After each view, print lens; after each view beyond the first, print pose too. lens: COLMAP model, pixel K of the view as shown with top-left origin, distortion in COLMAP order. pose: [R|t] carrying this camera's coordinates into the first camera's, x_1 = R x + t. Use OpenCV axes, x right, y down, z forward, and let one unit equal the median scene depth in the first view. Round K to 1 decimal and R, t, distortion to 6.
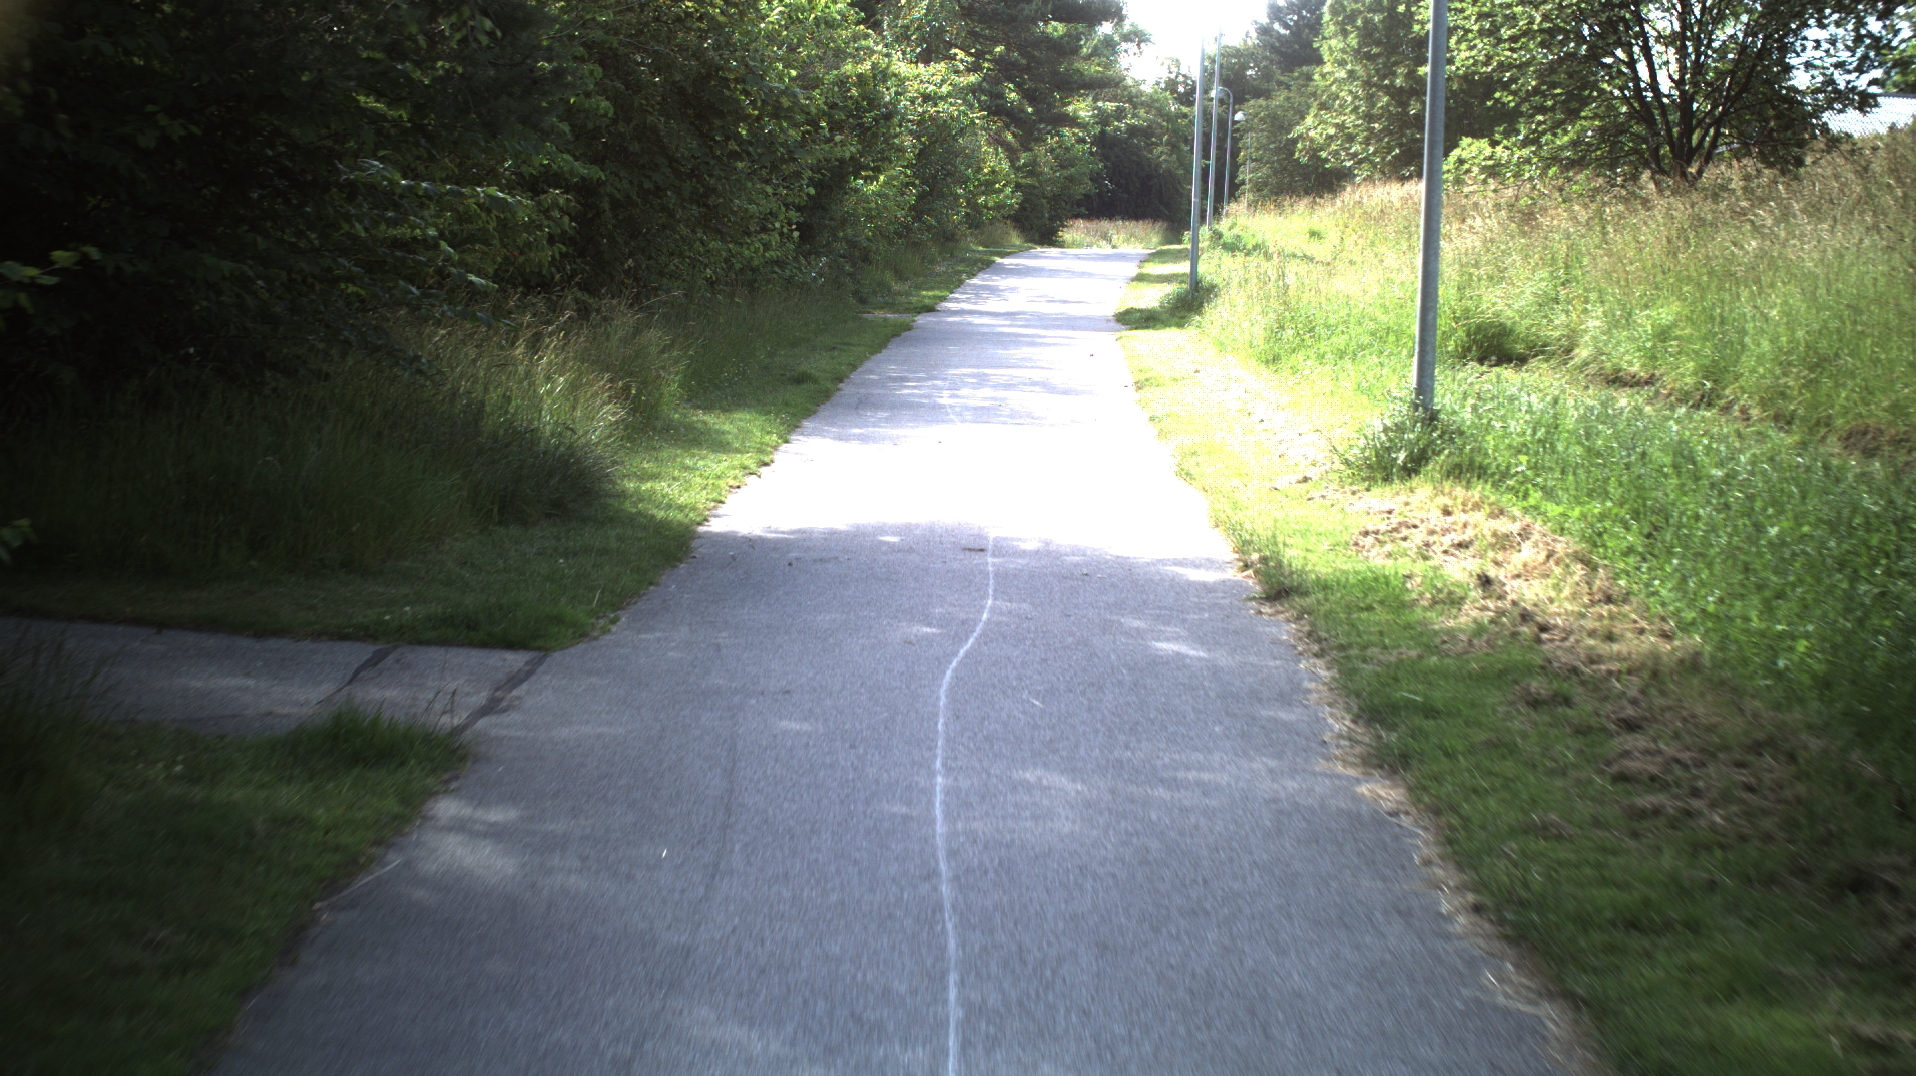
lens RADIAL K [[3313.2, 0, 958.0], [0, 3313.2, 538.0], [0, 0, 1]] dist [-0.286533, 0.275535]
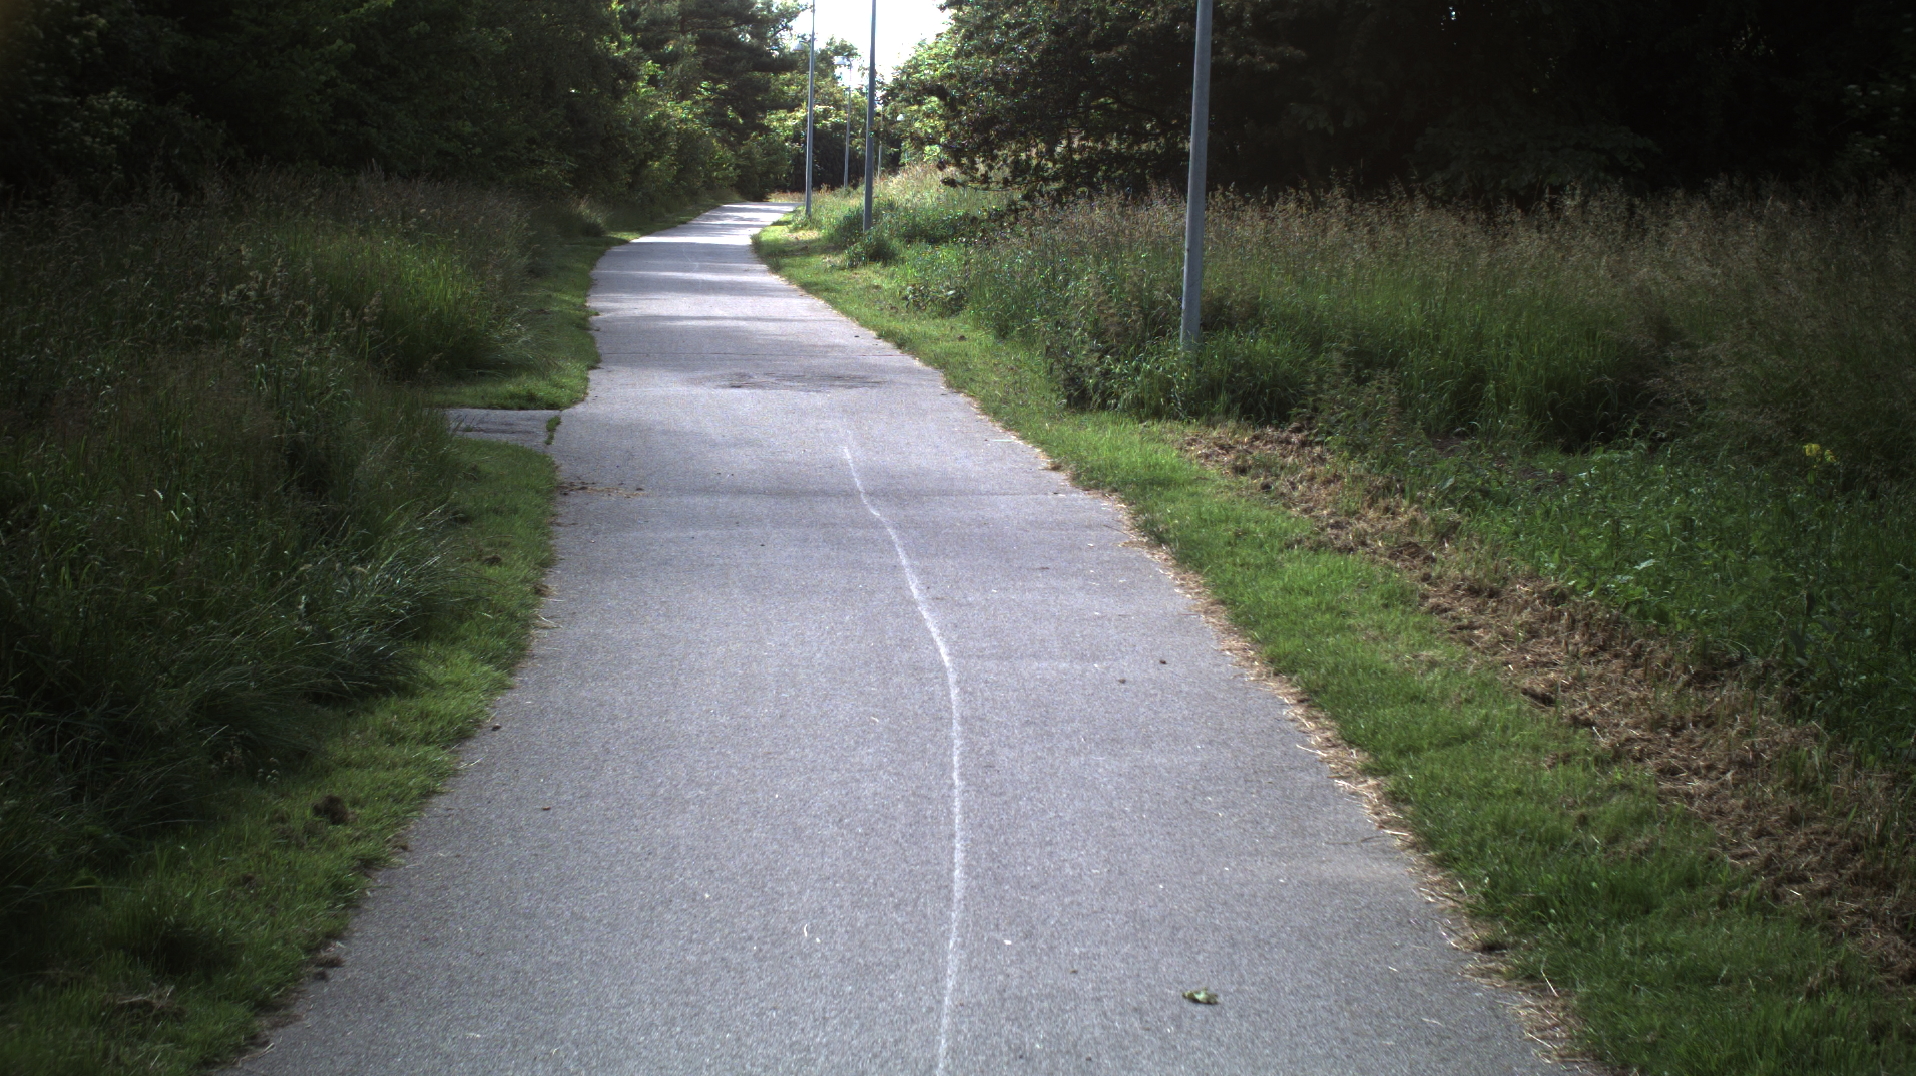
lens RADIAL K [[3313.2, 0, 958.0], [0, 3313.2, 538.0], [0, 0, 1]] dist [-0.286533, 0.275535]
pose [[0.997324, -0.012908, 0.071955, 0.011154], [0.012625, 0.999911, 0.004395, 0.118421], [-0.072006, -0.003475, 0.997398, -1.054344]]
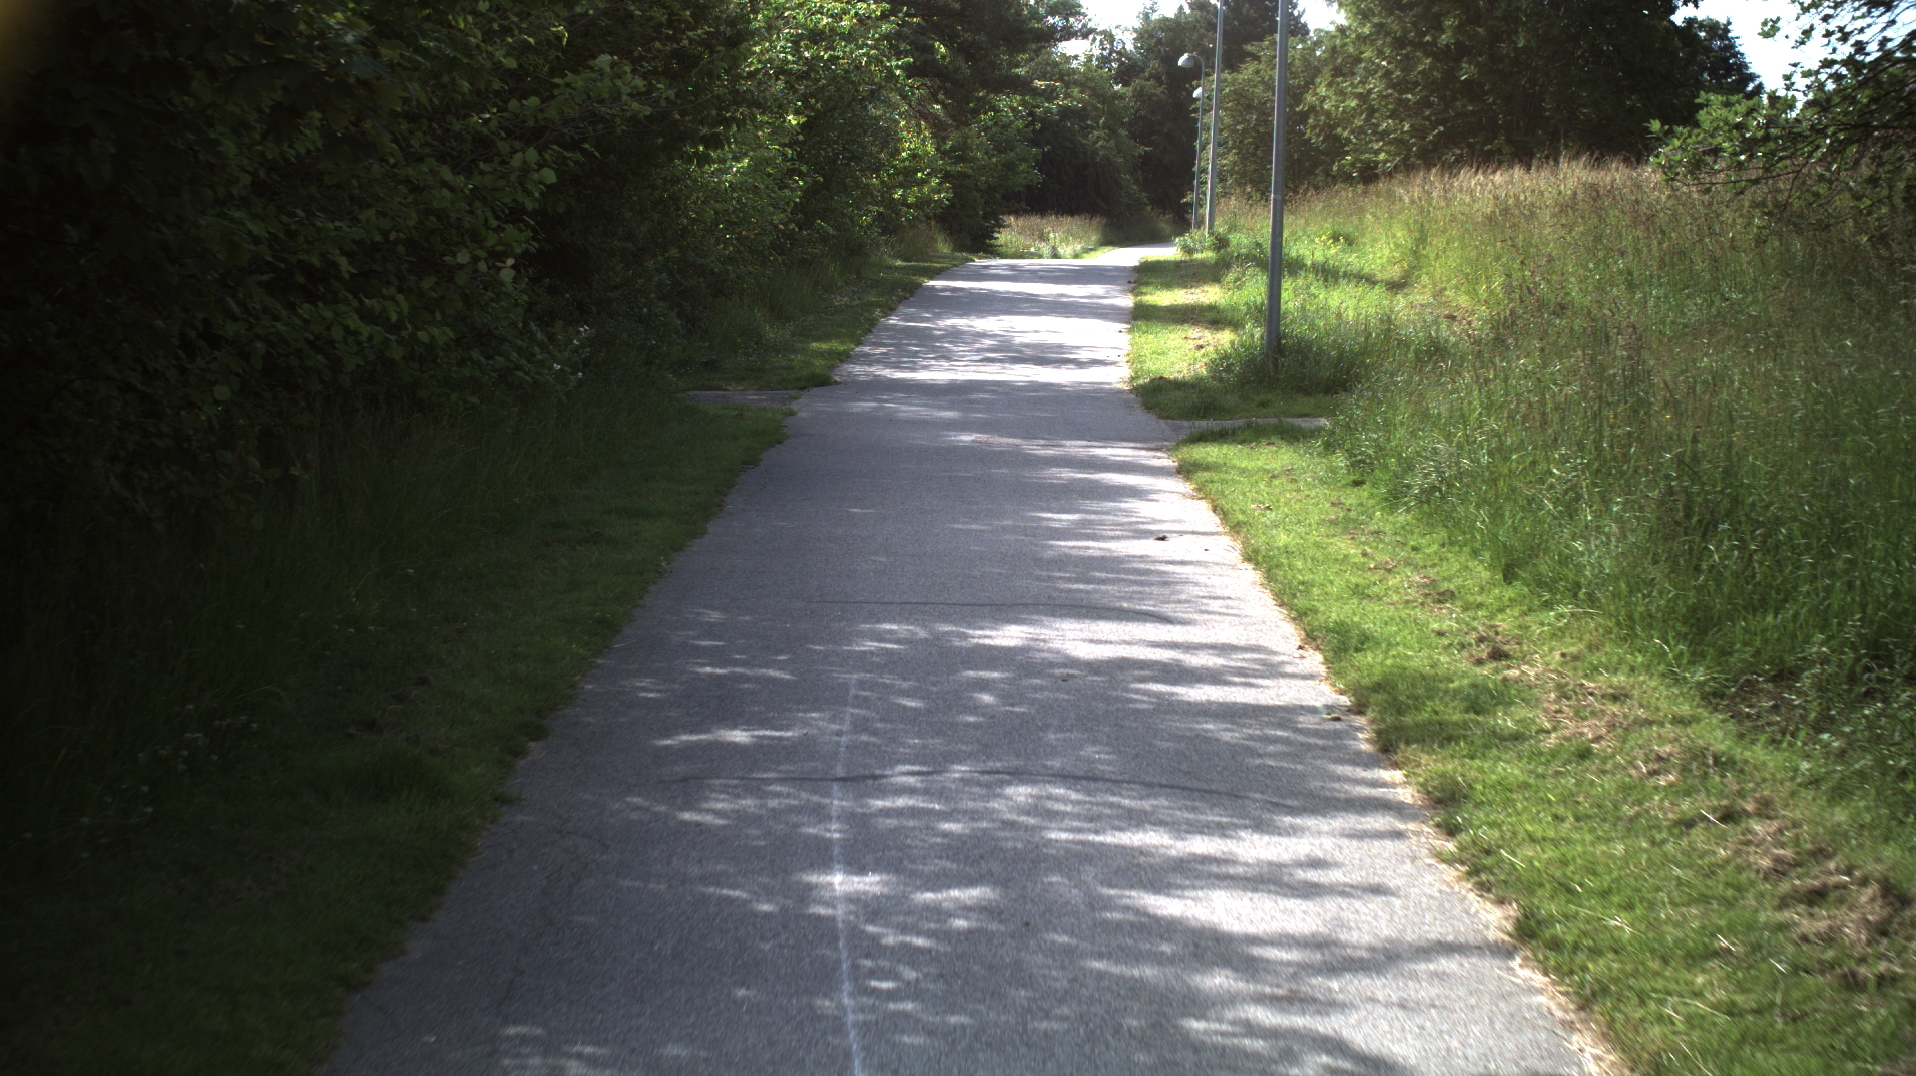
lens RADIAL K [[3313.2, 0, 958.0], [0, 3313.2, 538.0], [0, 0, 1]] dist [-0.286533, 0.275535]
pose [[0.999607, -0.004992, 0.027601, -0.000559], [0.004919, 0.999984, 0.002716, -0.040316], [-0.027614, -0.002579, 0.999615, 0.383978]]
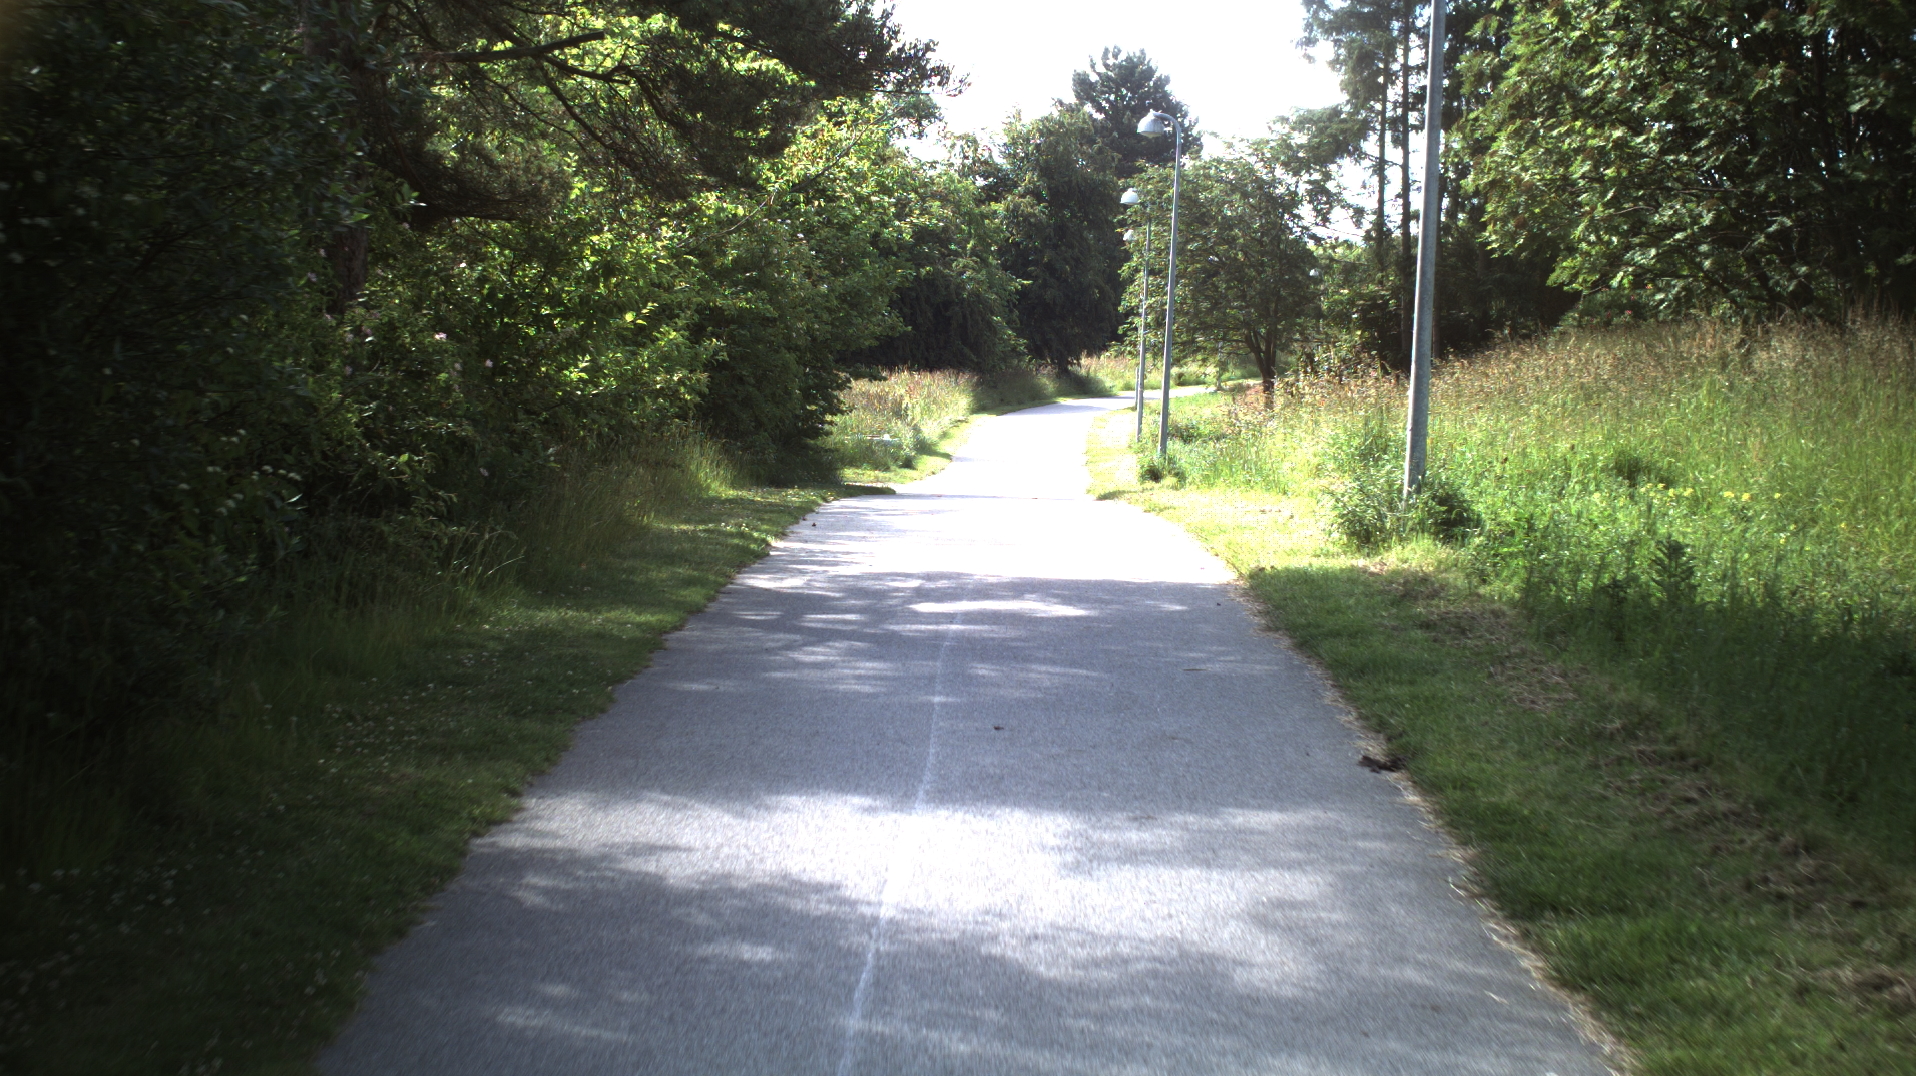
lens RADIAL K [[3313.2, 0, 958.0], [0, 3313.2, 538.0], [0, 0, 1]] dist [-0.286533, 0.275535]
pose [[0.996955, -0.004704, 0.077838, 0.026485], [0.007795, 0.999191, -0.039449, -0.112878], [-0.077589, 0.039936, 0.996185, 1.055414]]
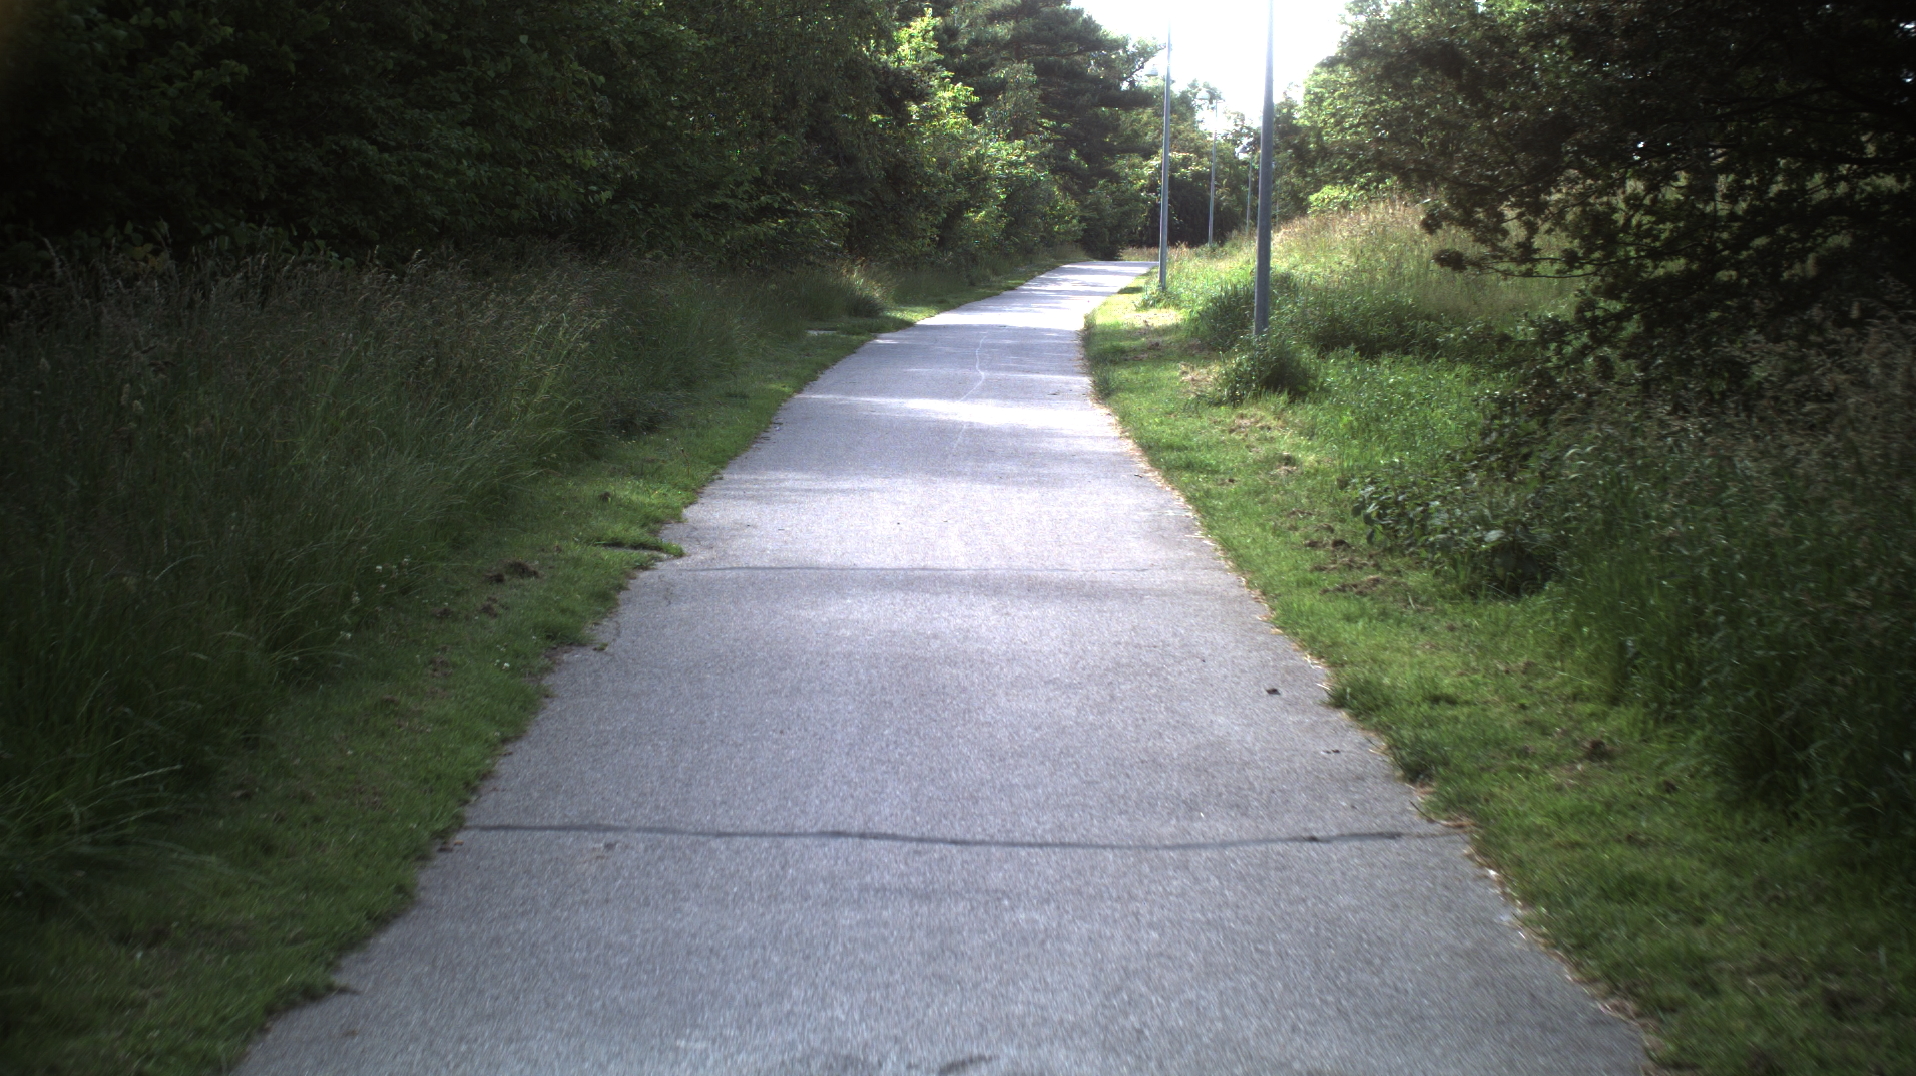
lens RADIAL K [[3313.2, 0, 958.0], [0, 3313.2, 538.0], [0, 0, 1]] dist [-0.286533, 0.275535]
pose [[0.999347, -0.003557, -0.035953, 0.023543], [0.003123, 0.999922, -0.012109, 0.076317], [0.035993, 0.011989, 0.999280, -0.672615]]
